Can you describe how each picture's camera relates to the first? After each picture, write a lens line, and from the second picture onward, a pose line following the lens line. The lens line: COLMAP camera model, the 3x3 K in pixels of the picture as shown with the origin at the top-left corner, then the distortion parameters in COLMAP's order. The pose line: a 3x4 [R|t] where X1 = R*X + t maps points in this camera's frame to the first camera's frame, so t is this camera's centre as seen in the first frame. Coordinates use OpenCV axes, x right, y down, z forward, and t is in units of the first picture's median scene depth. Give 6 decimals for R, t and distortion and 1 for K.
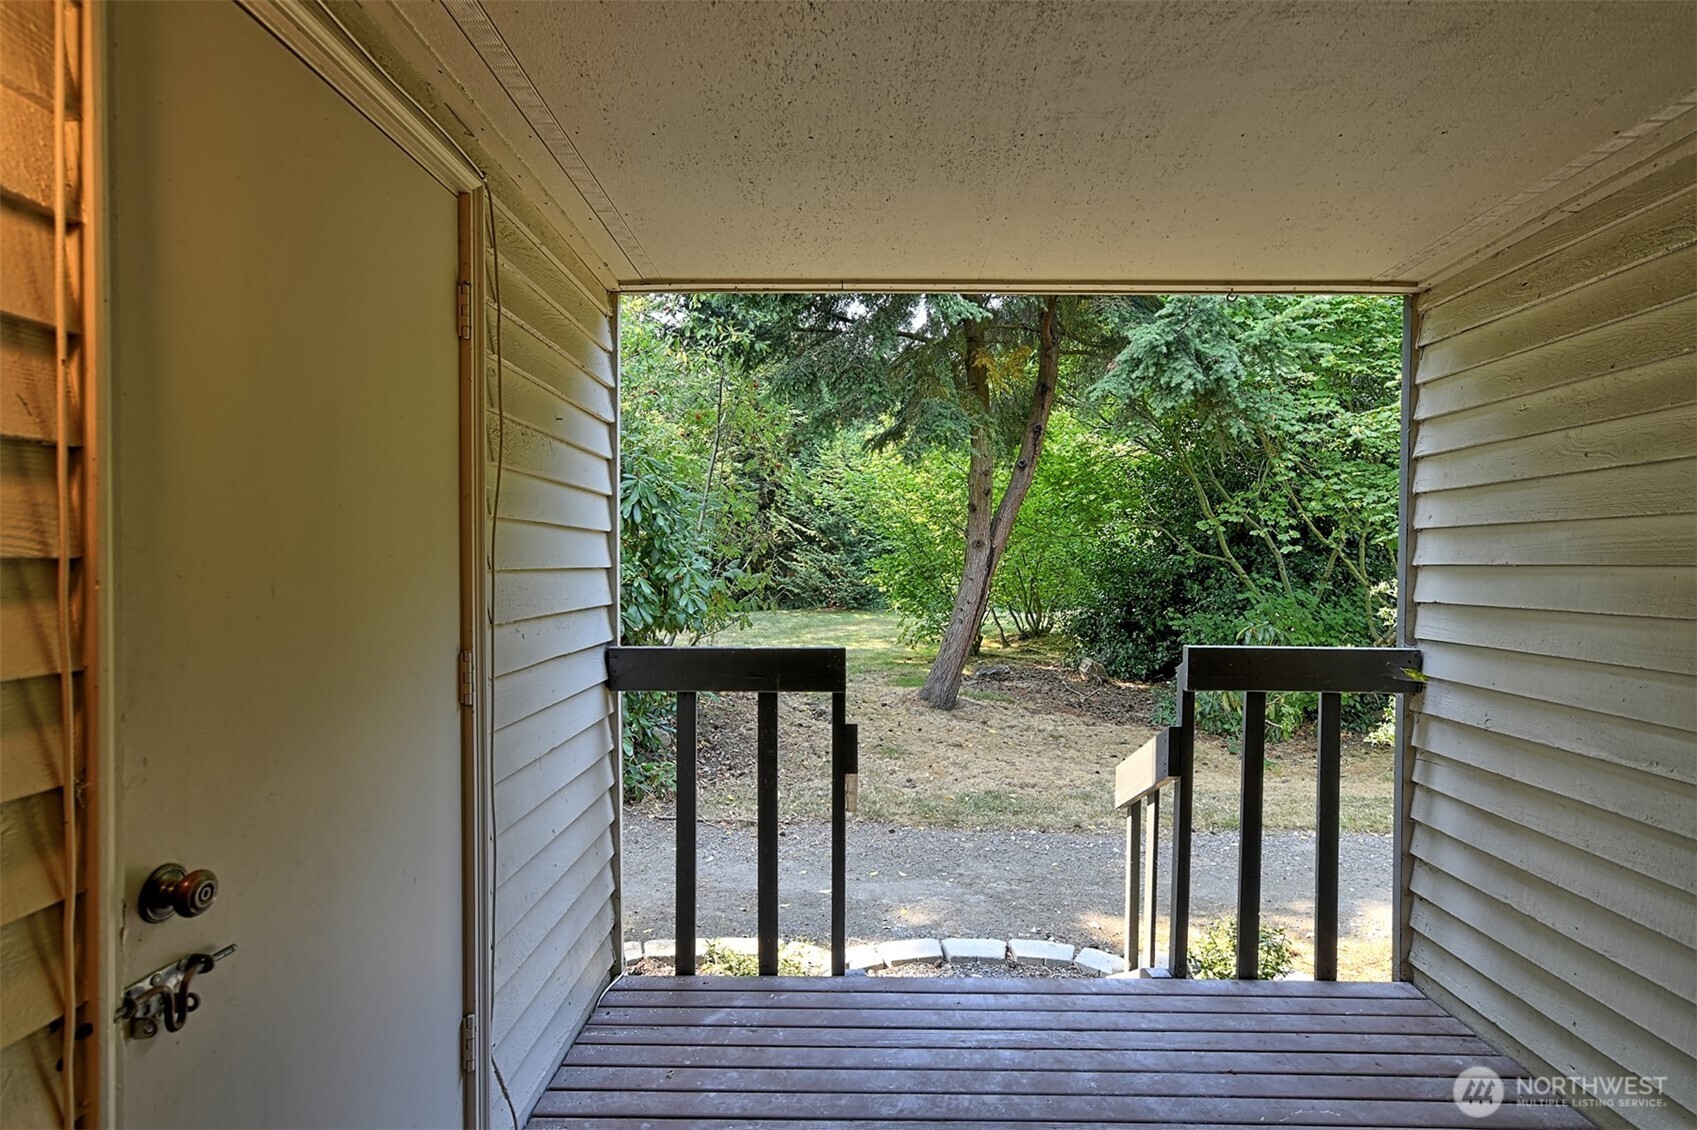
lens RADIAL K [[819.4, 0, 839.2], [0, 819.4, 560.4], [0, 0, 1]] dist [-0.015549, 0.013705]
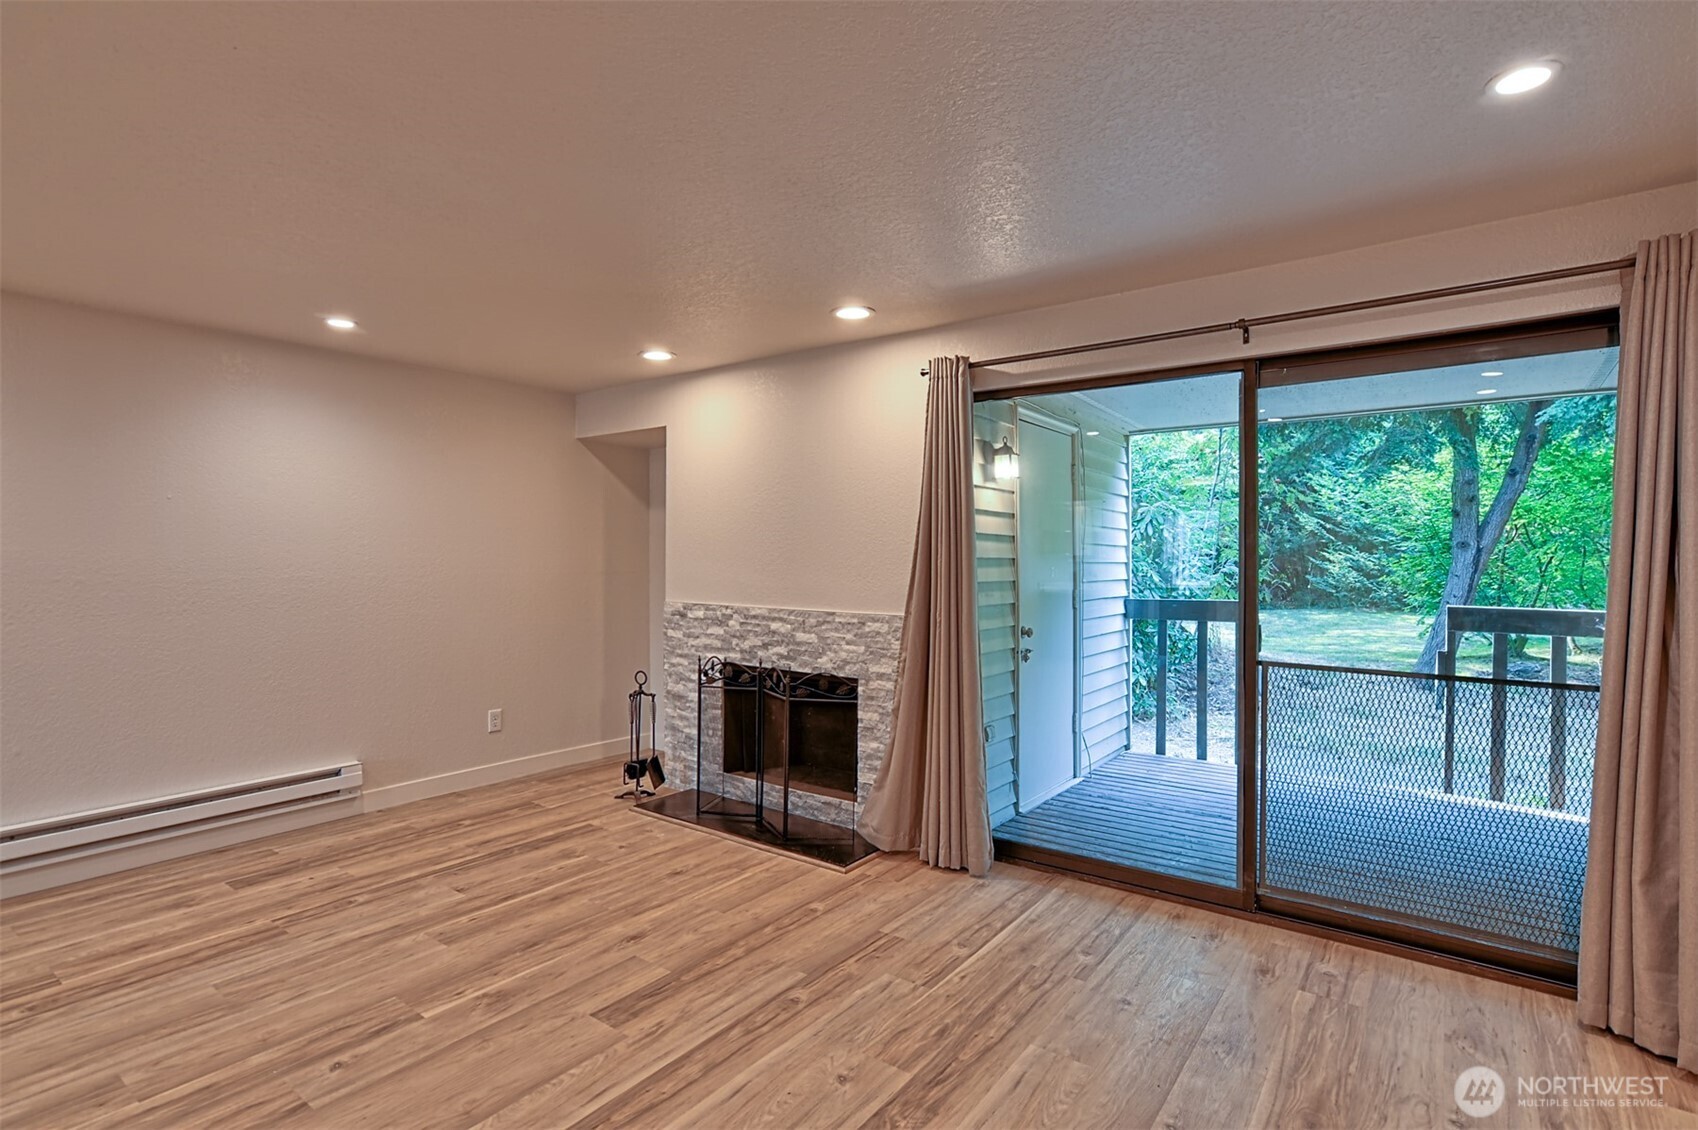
lens RADIAL K [[819.9, 0, 860.8], [0, 819.9, 573.8], [0, 0, 1]] dist [-0.015549, 0.013705]
pose [[0.821981, 0.008190, -0.569456, 0.135524], [0.001114, 0.999872, 0.015988, 0.000682], [0.569514, -0.013776, 0.821866, -0.426722]]
